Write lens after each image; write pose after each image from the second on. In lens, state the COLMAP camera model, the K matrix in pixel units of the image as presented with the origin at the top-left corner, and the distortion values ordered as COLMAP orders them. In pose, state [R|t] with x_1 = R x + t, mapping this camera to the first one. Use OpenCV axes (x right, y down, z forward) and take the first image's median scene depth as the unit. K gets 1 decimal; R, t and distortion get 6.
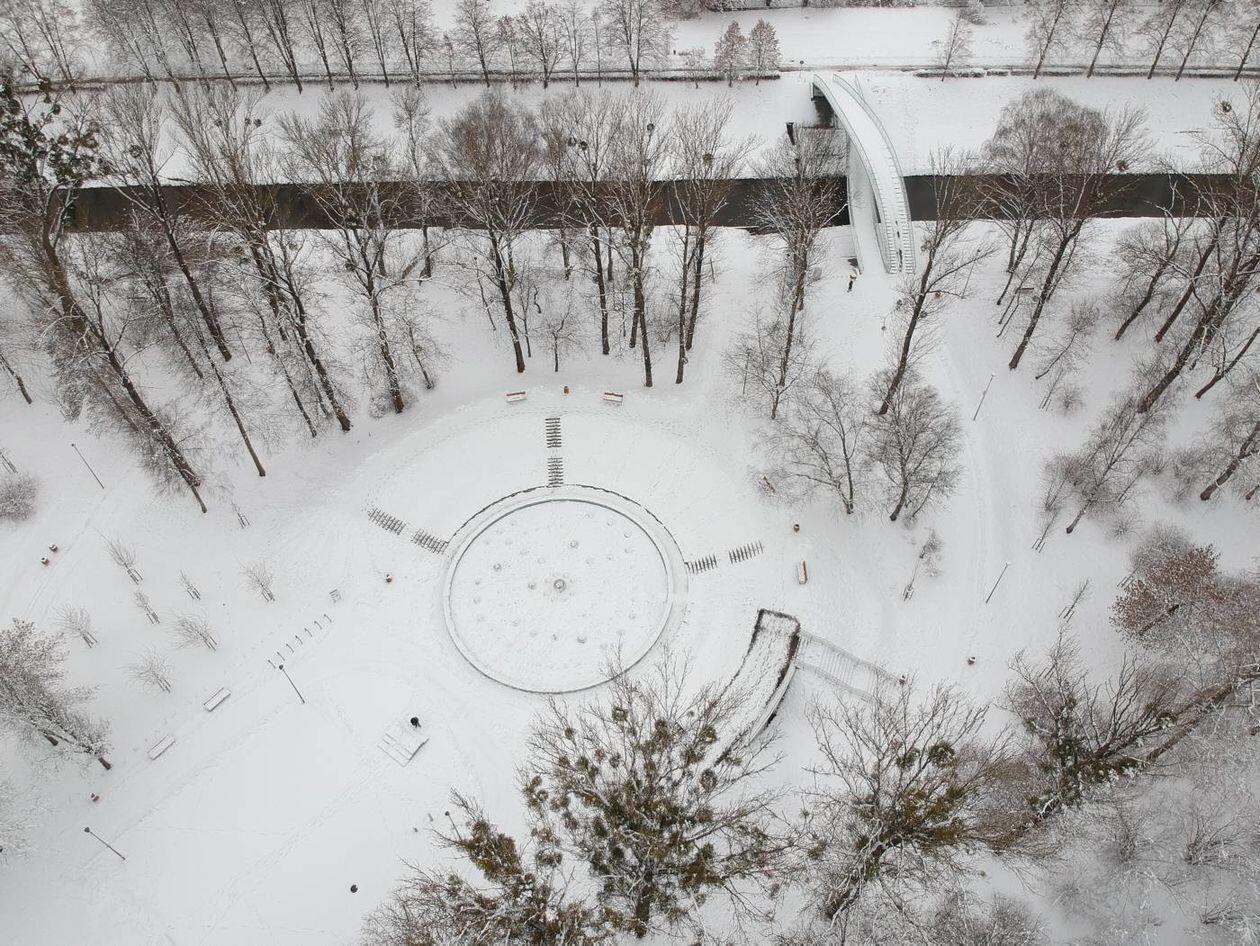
lens RADIAL K [[955.7, 0, 653.1], [0, 955.7, 466.4], [0, 0, 1]] dist [0.083038, -0.148852]
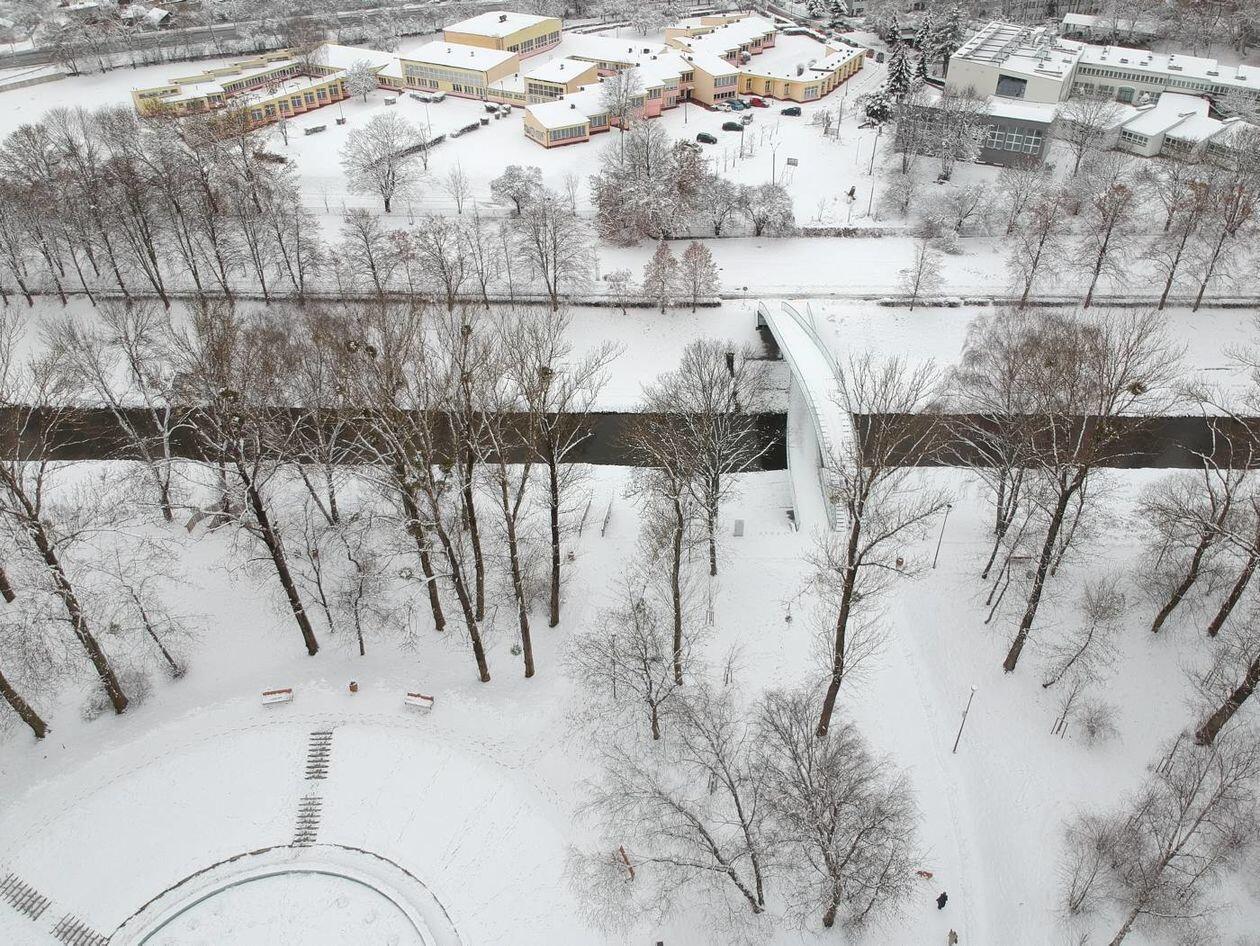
lens RADIAL K [[955.7, 0, 642.3], [0, 955.7, 460.9], [0, 0, 1]] dist [0.083038, -0.148852]
pose [[0.999129, 0.021132, -0.035978, 0.122714], [-0.029612, 0.966595, -0.254592, -0.060007], [0.029396, 0.255435, 0.966379, 0.261728]]
